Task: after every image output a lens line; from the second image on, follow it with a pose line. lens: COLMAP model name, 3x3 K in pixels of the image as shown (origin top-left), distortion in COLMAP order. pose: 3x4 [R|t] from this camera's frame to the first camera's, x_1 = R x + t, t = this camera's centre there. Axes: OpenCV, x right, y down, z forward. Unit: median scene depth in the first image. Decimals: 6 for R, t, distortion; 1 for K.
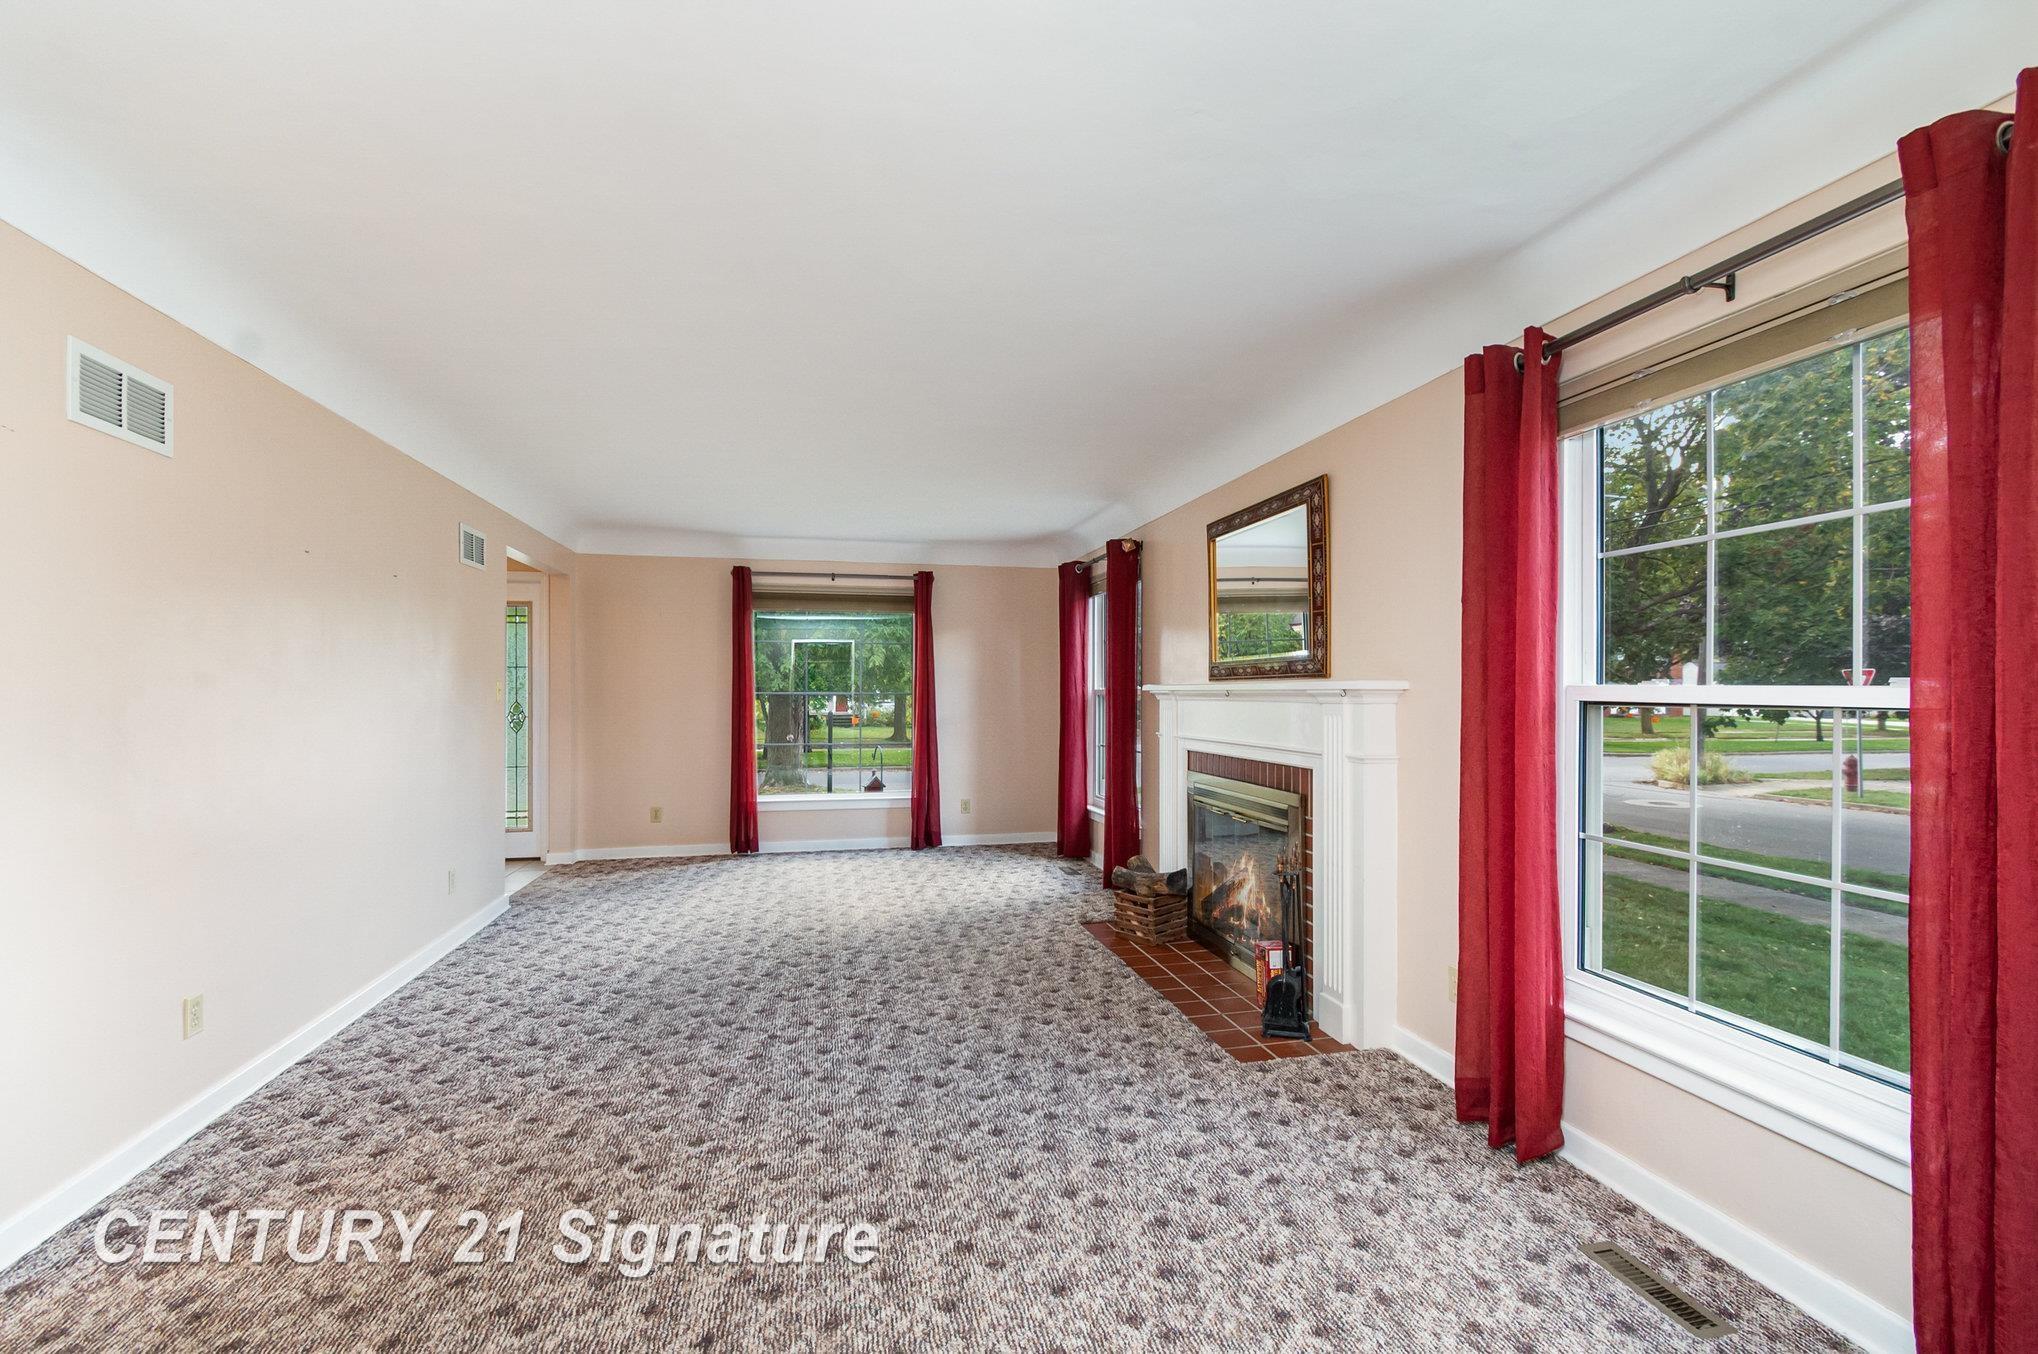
lens RADIAL K [[917.5, 0, 1021.3], [0, 917.5, 688.0], [0, 0, 1]] dist [0.003512, -0.000024]
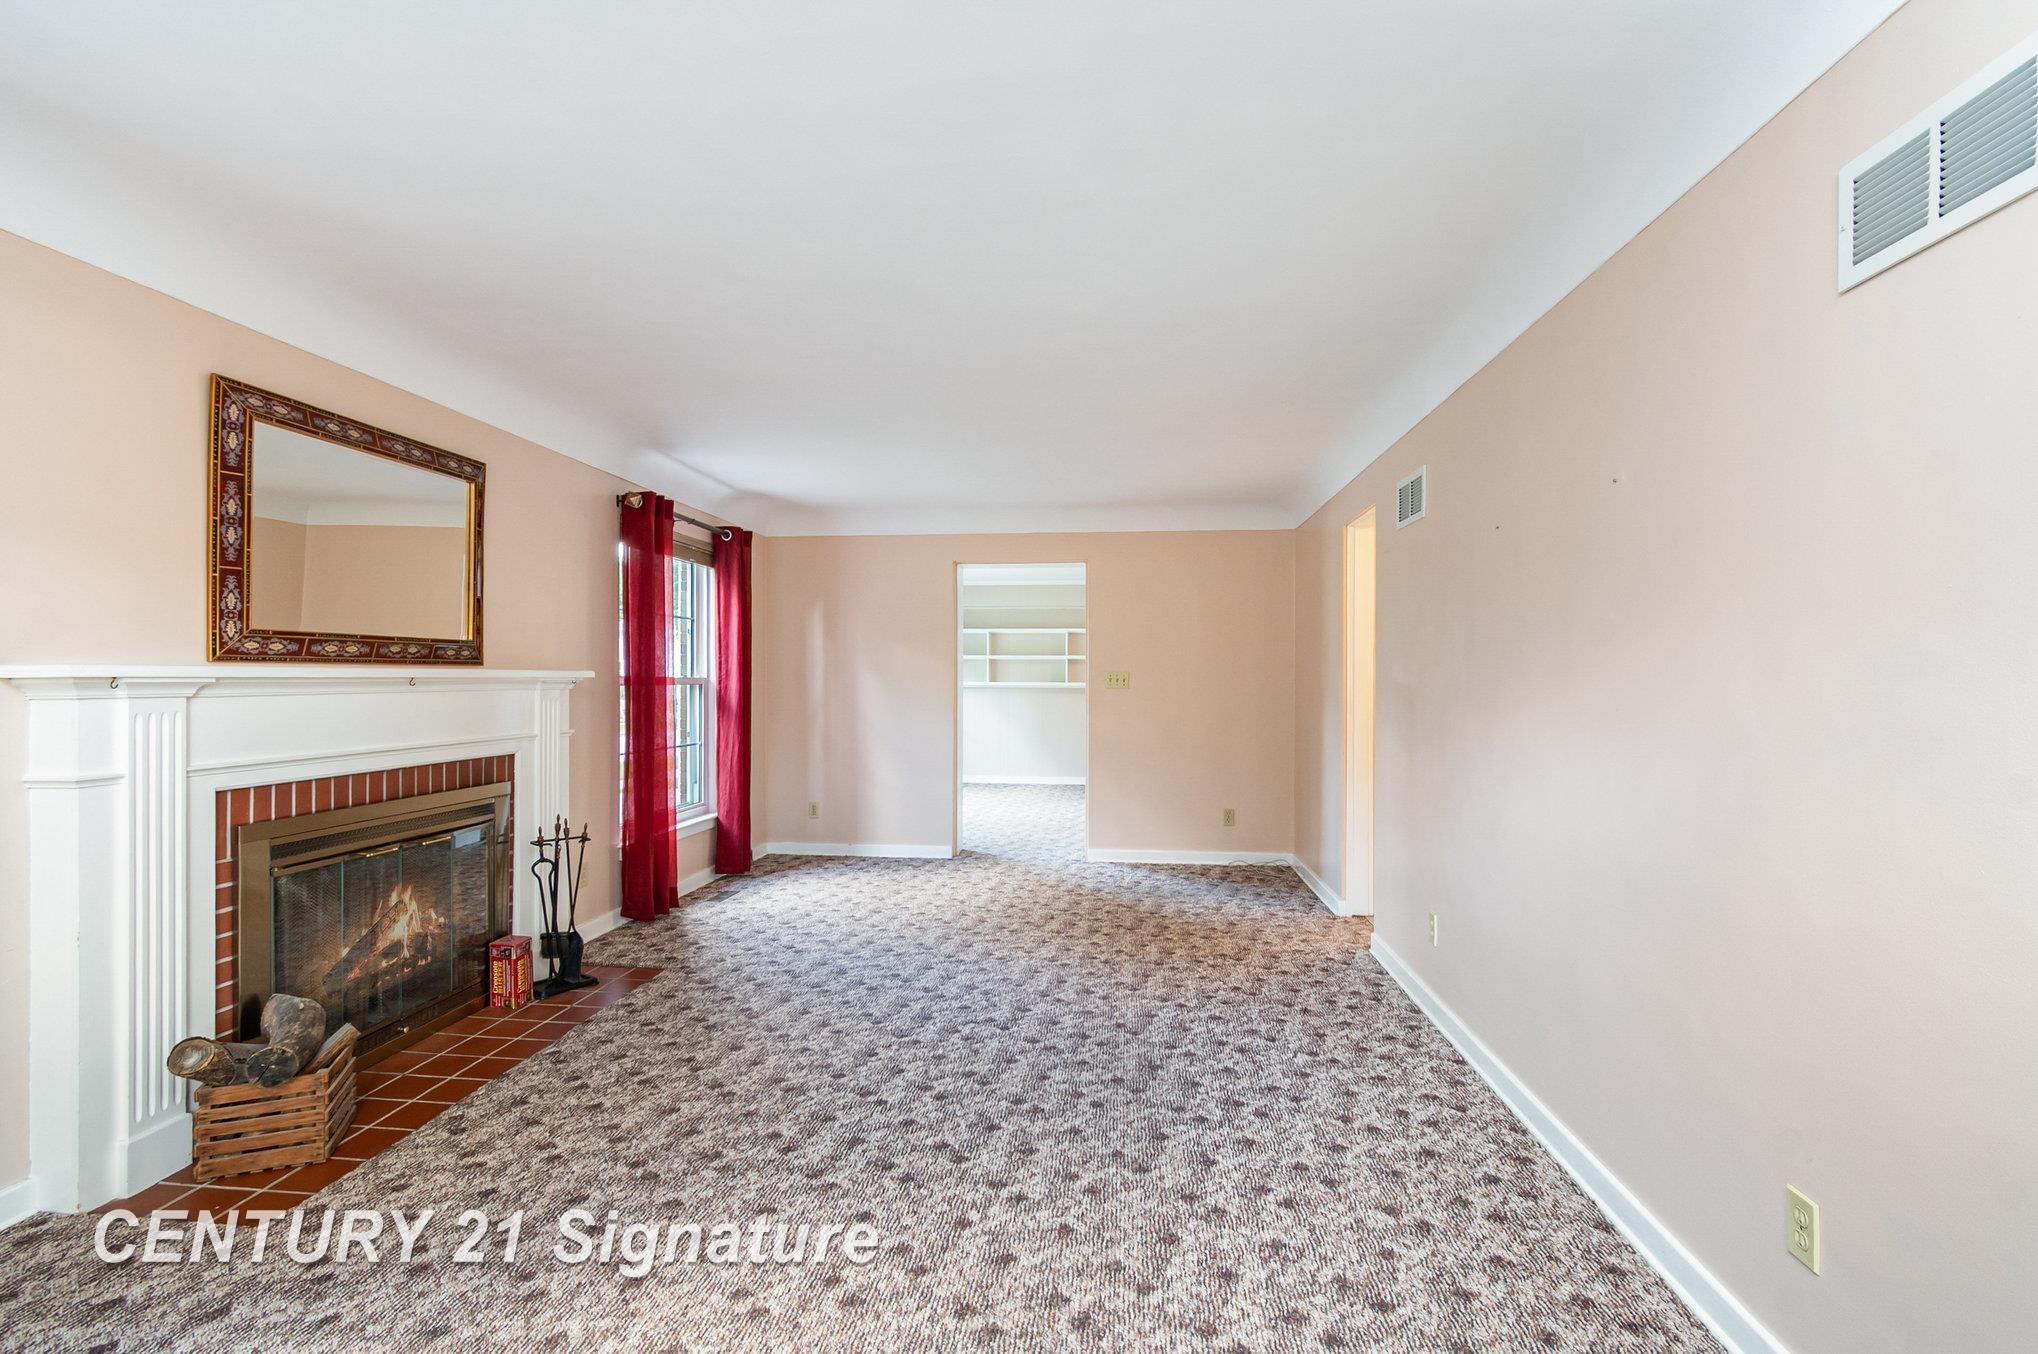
lens RADIAL K [[917.5, 0, 1015.8], [0, 917.5, 672.5], [0, 0, 1]] dist [0.003512, -0.000024]
pose [[-0.944320, -0.001934, 0.329023, -0.586900], [-0.005023, 0.999951, -0.008538, 0.002108], [-0.328990, -0.009715, -0.944283, 1.869933]]
